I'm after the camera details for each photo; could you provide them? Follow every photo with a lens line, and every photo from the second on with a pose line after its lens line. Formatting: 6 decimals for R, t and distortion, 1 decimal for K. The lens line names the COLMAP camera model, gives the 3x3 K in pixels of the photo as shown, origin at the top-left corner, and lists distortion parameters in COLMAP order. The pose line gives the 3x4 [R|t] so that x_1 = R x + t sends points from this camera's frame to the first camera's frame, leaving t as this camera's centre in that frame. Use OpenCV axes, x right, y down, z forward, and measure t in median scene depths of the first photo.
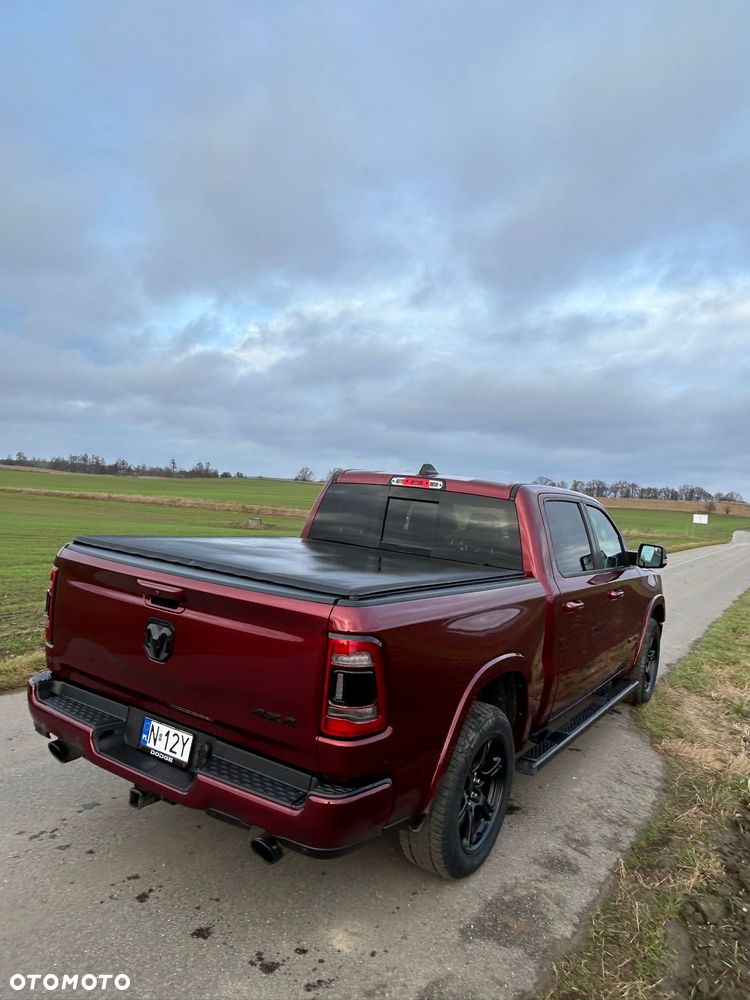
lens RADIAL K [[711.6, 0, 372.6], [0, 711.6, 521.5], [0, 0, 1]] dist [0.023752, -0.006432]
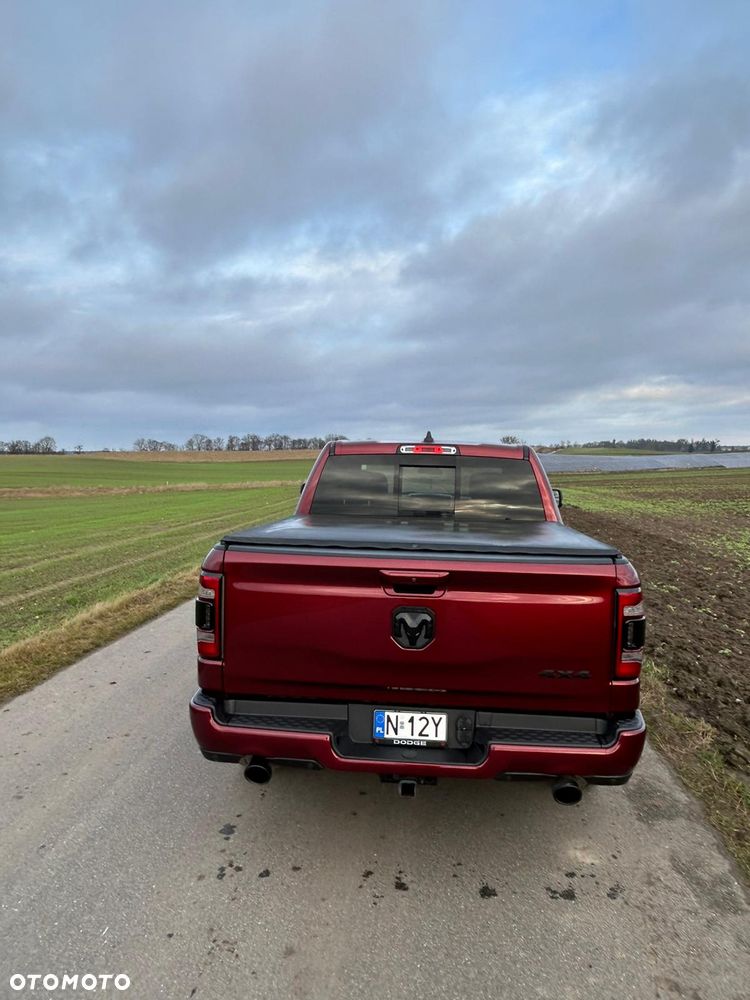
lens RADIAL K [[688.3, 0, 386.3], [0, 688.3, 503.4], [0, 0, 1]] dist [0.004041, -0.001960]
pose [[0.877559, -0.100534, 0.468810, -0.720215], [0.082340, 0.994844, 0.059208, -0.060102], [-0.472345, -0.013356, 0.881312, 0.173599]]
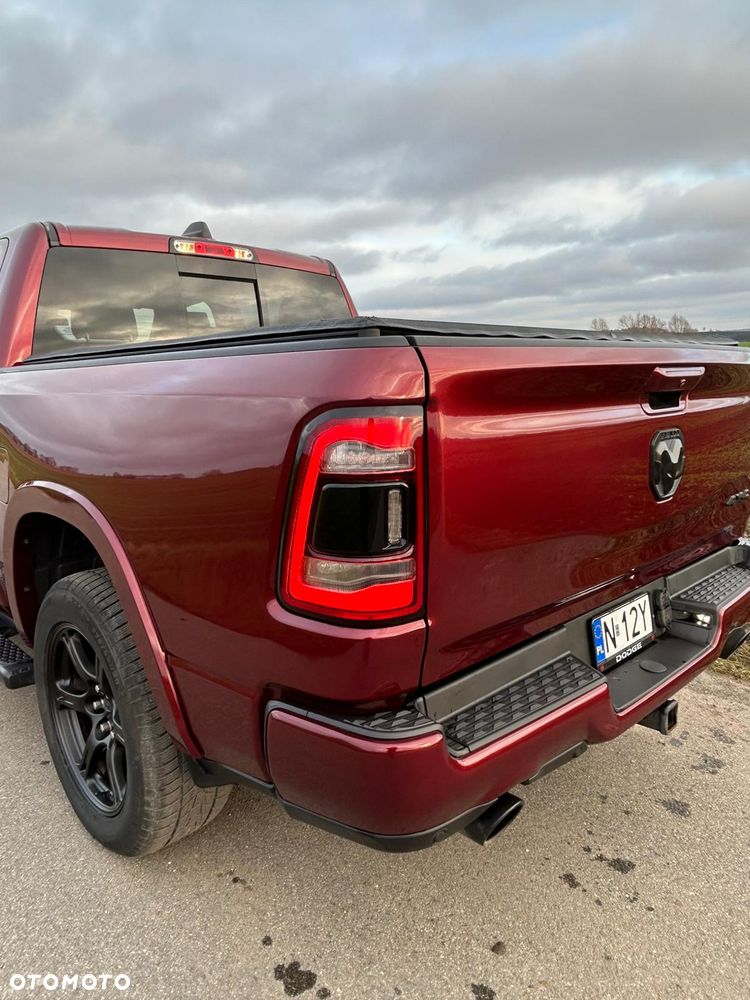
lens RADIAL K [[698.0, 0, 380.0], [0, 698.0, 497.7], [0, 0, 1]] dist [0.012656, -0.017302]
pose [[0.214907, -0.267530, 0.939278, -0.859854], [0.085227, 0.963218, 0.254849, 0.022266], [-0.972909, 0.025283, 0.229803, 1.041725]]
